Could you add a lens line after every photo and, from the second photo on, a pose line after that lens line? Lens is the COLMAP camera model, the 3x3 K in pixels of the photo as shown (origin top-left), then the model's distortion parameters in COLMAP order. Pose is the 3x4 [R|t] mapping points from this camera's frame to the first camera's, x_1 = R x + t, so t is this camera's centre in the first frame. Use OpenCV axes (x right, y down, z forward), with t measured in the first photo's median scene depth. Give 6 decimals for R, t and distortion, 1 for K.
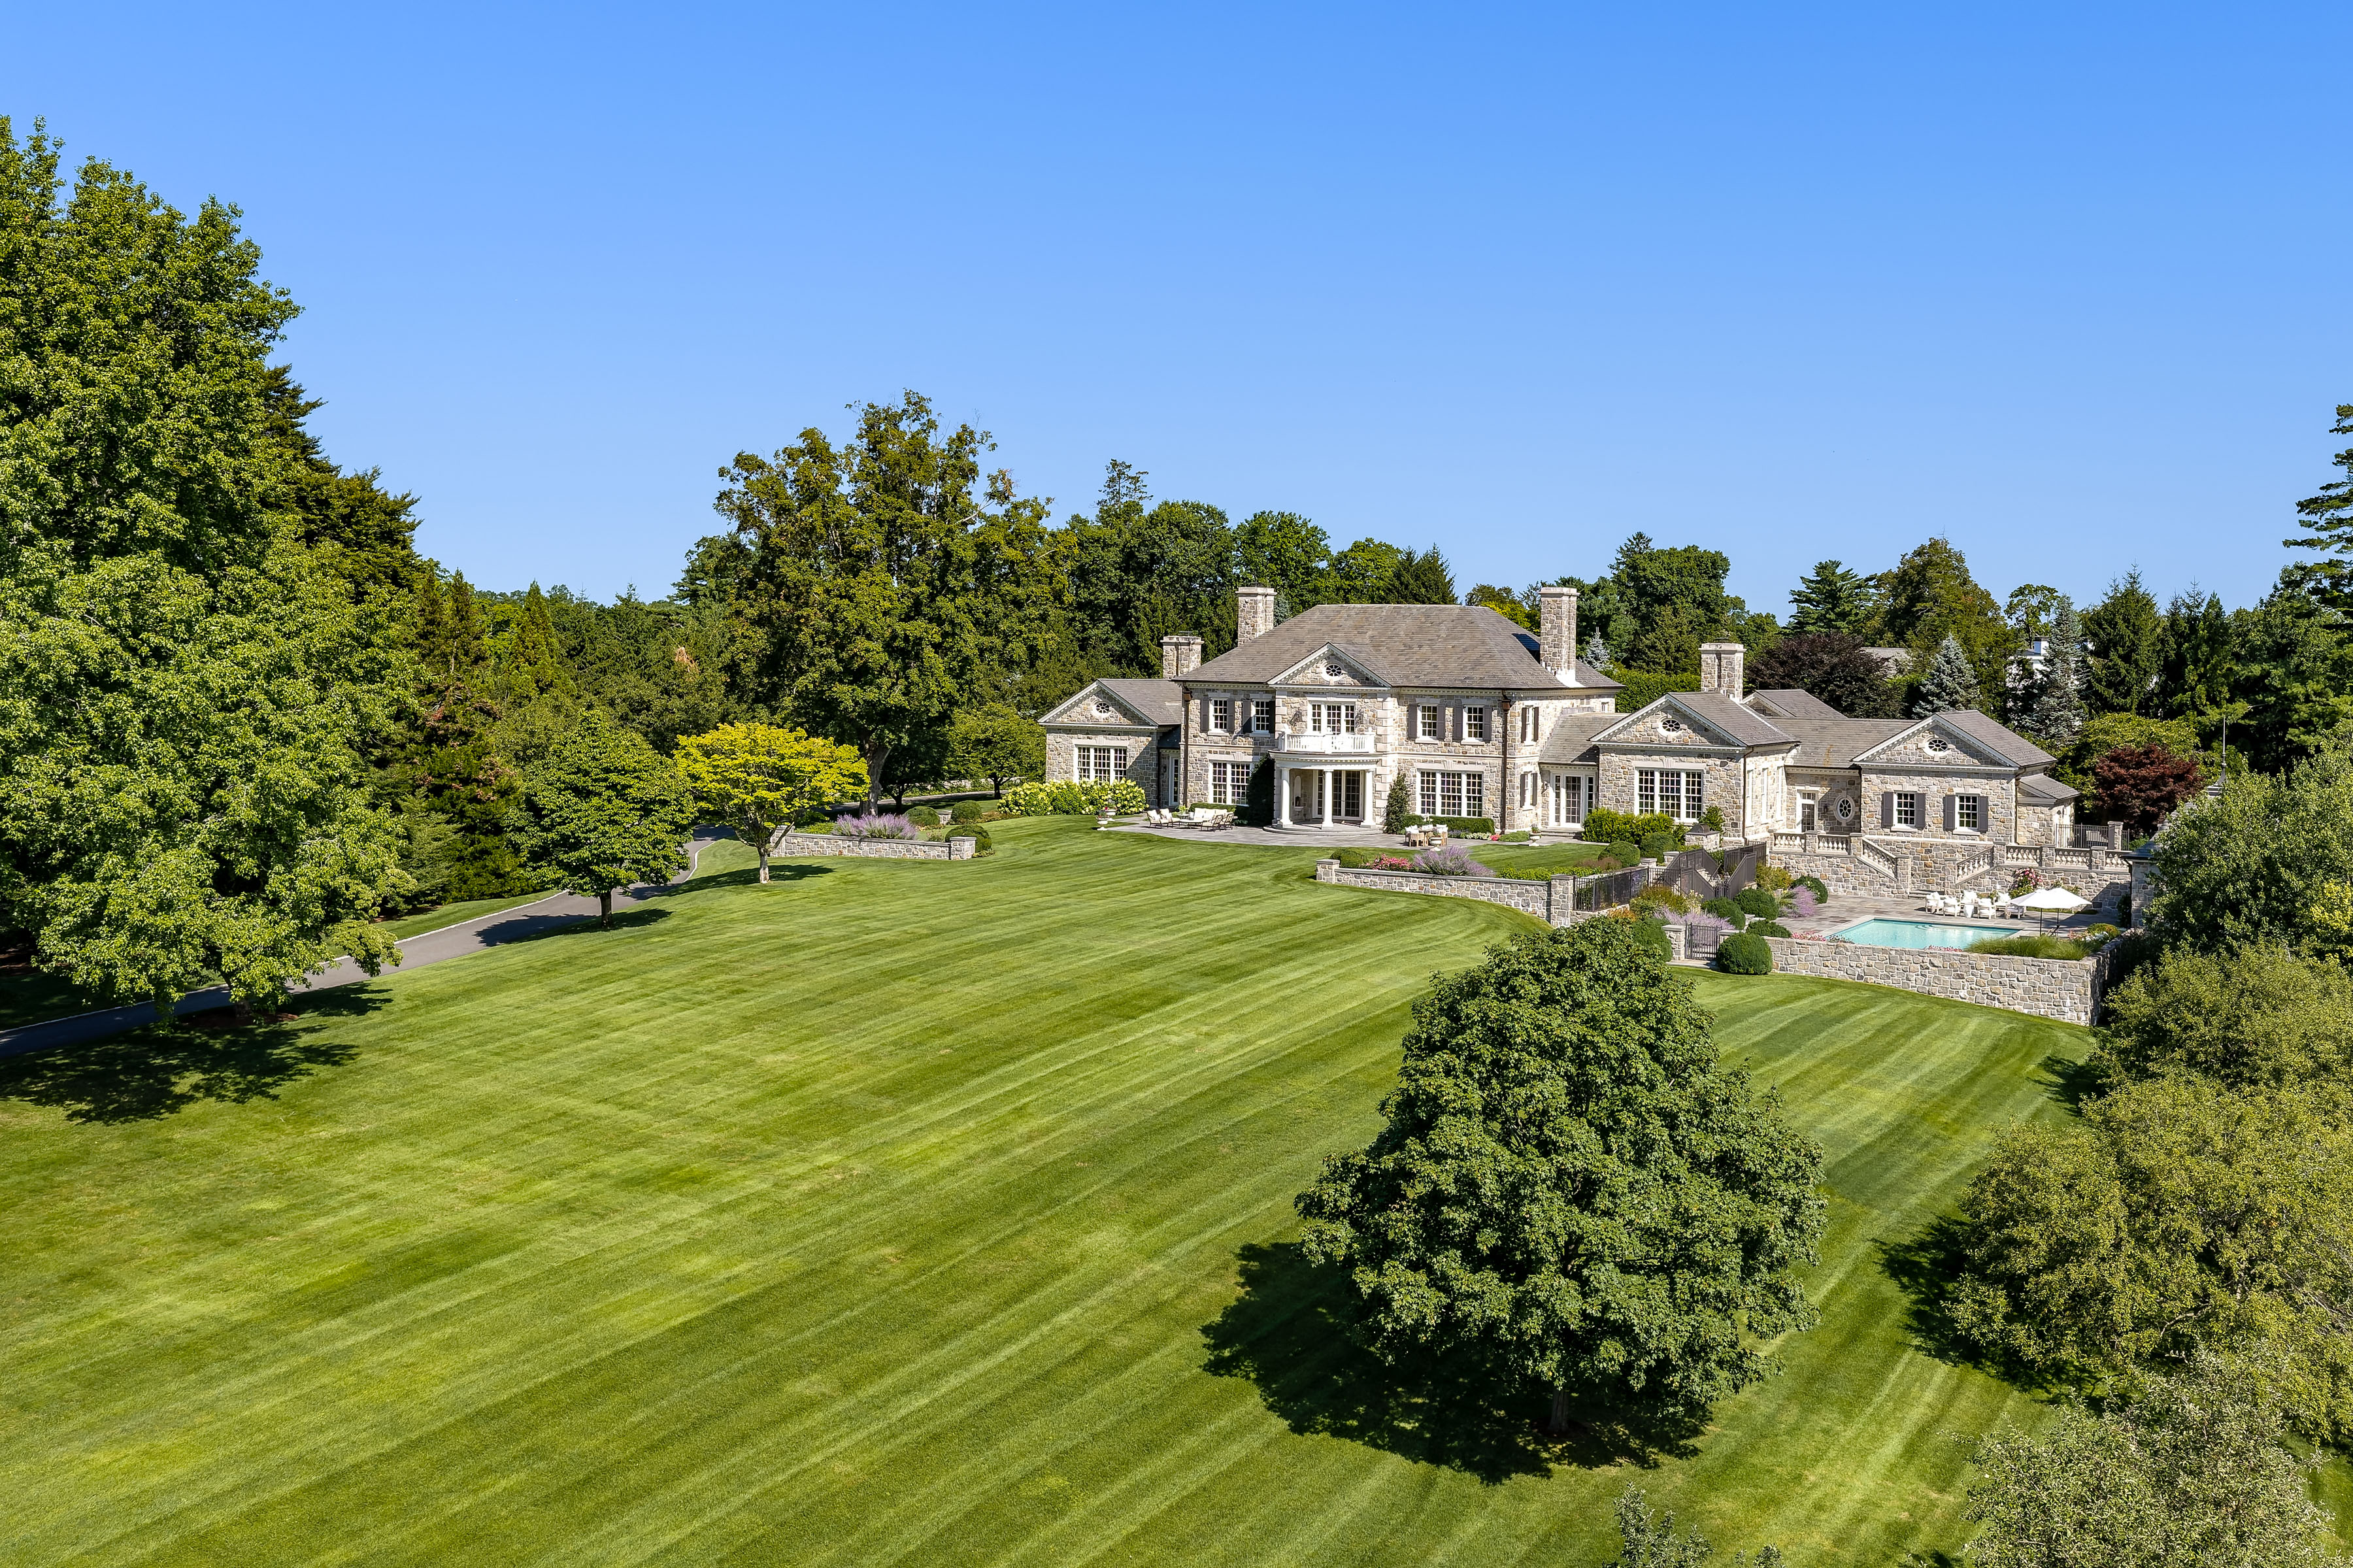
lens RADIAL K [[2320.0, 0, 1335.0], [0, 2320.0, 634.3], [0, 0, 1]] dist [0.037445, 0.000000]
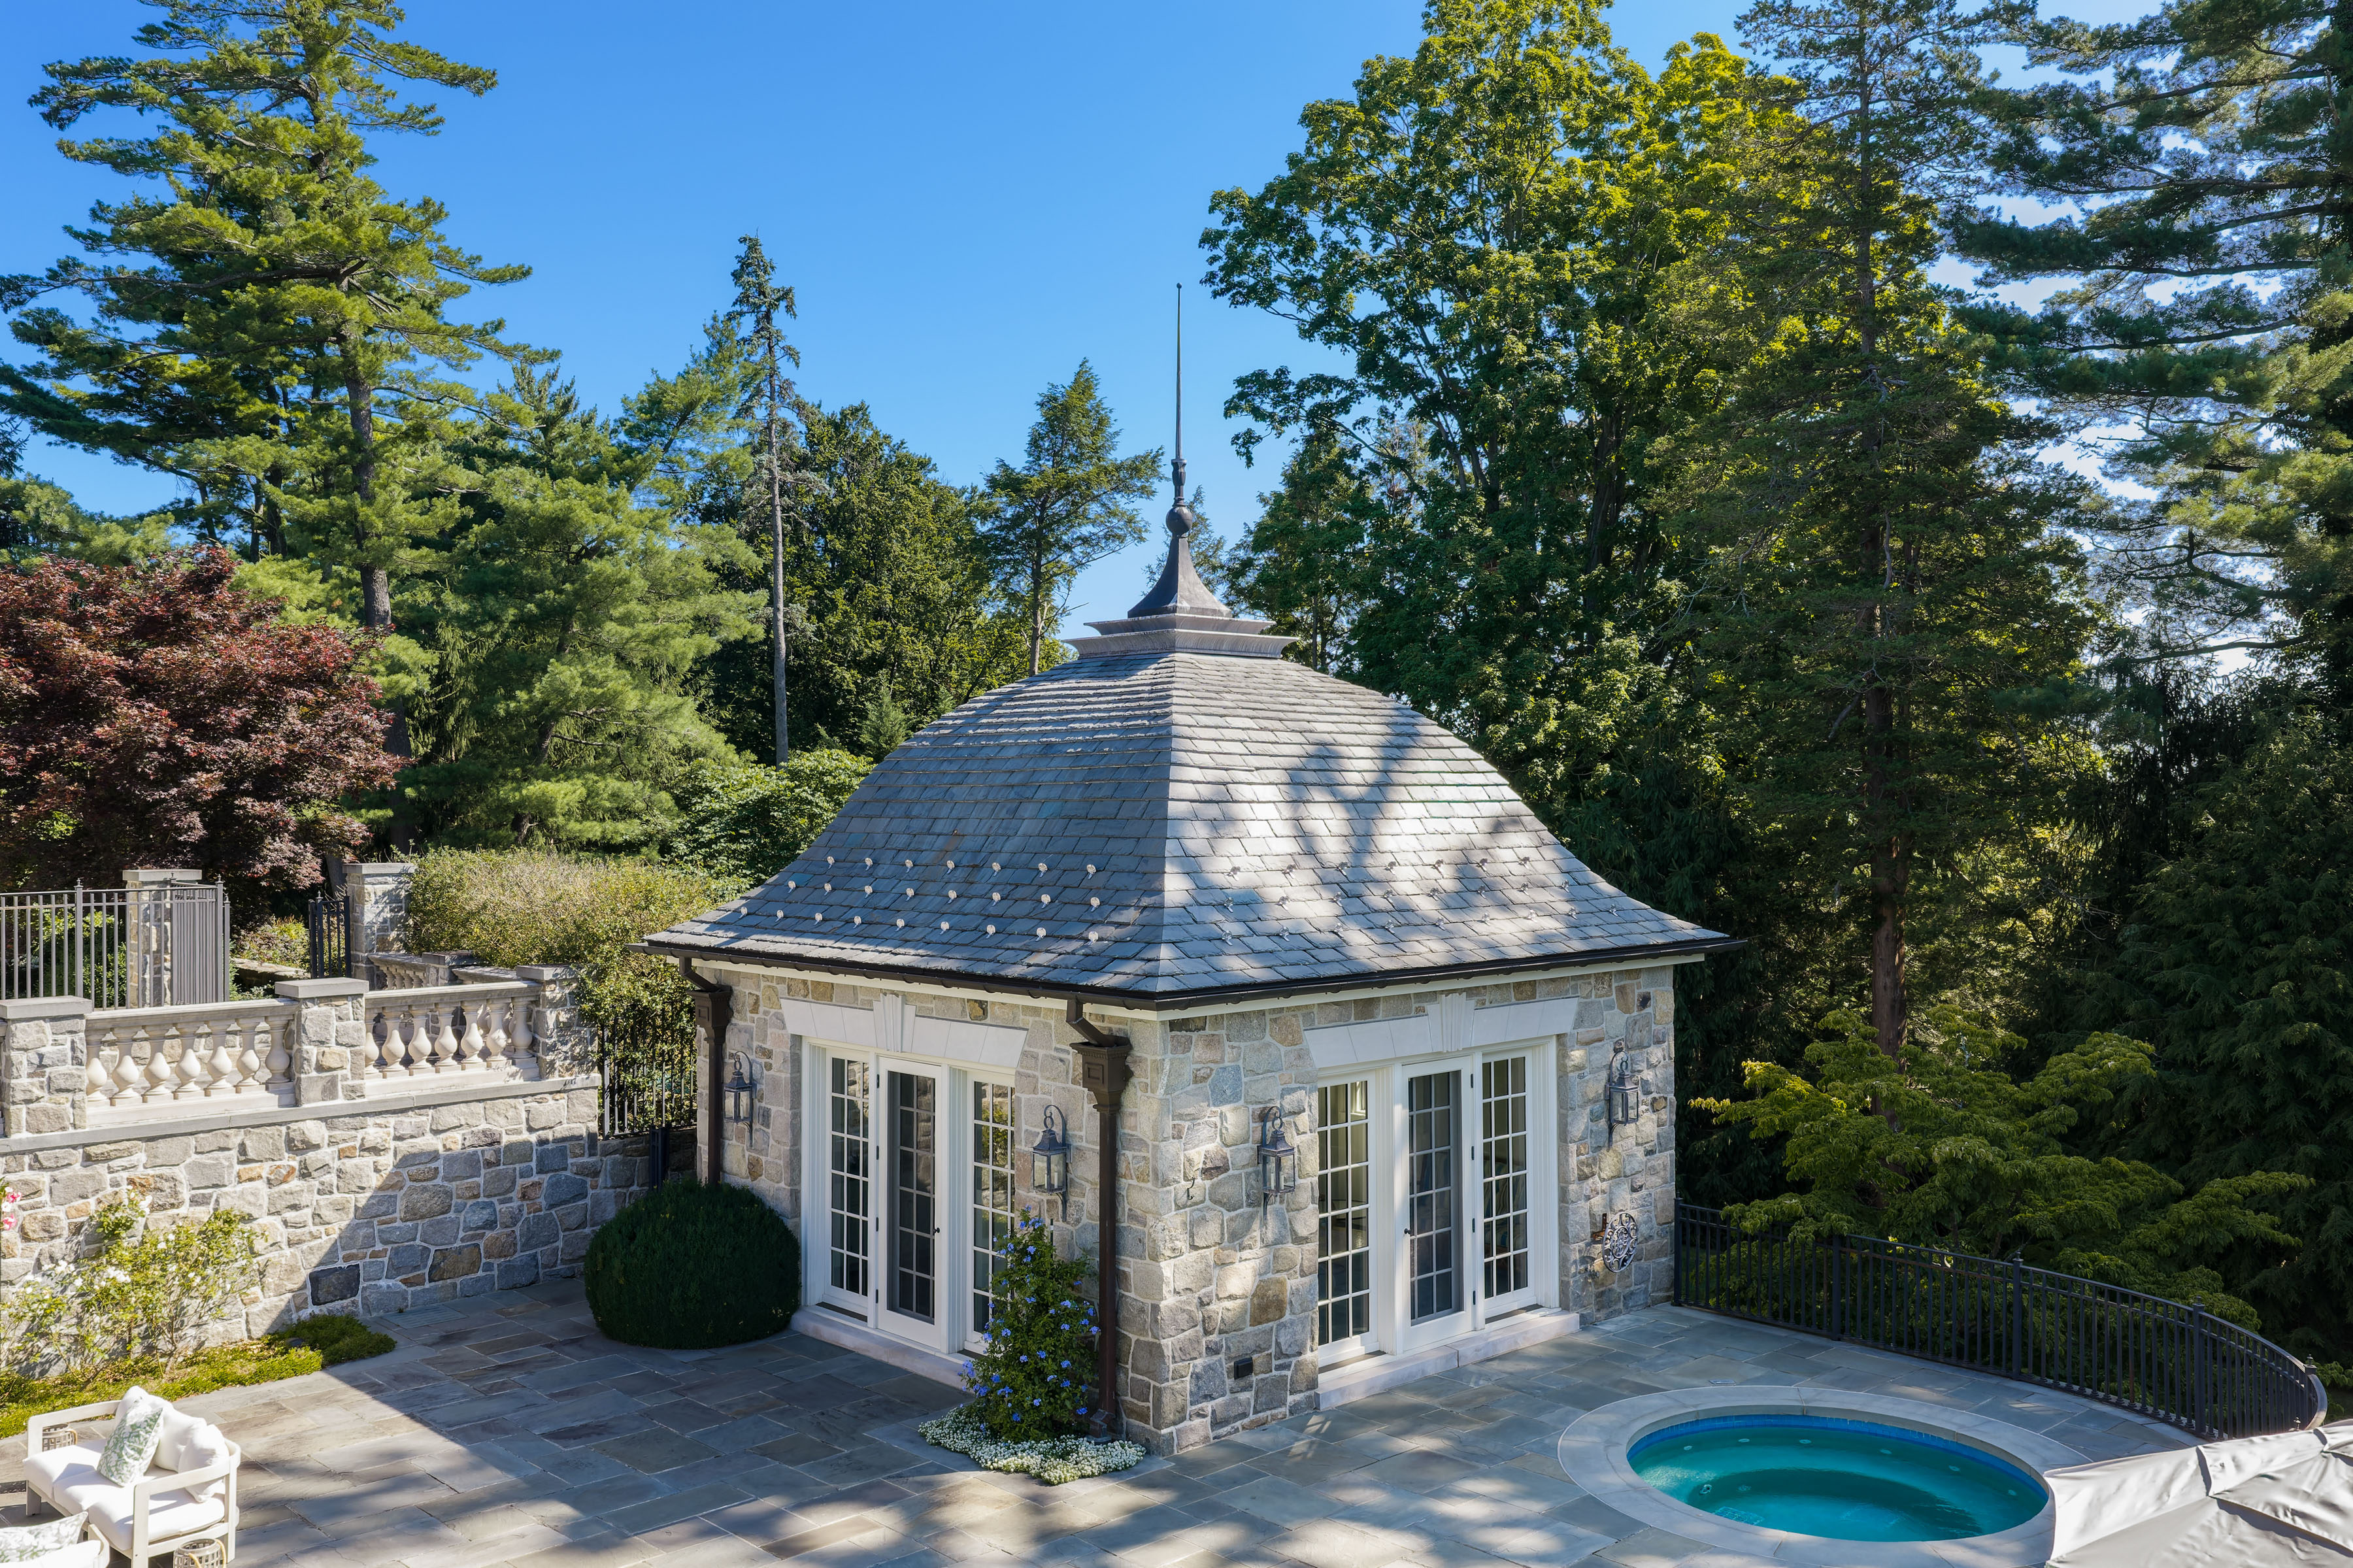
lens RADIAL K [[1953.5, 0, 1176.2], [0, 1953.5, 806.1], [0, 0, 1]] dist [0.037725, -0.055086]
pose [[0.326567, -0.024377, 0.944860, 0.184806], [0.002898, 0.999688, 0.024790, 0.068033], [-0.945170, -0.005358, 0.326536, 0.820296]]
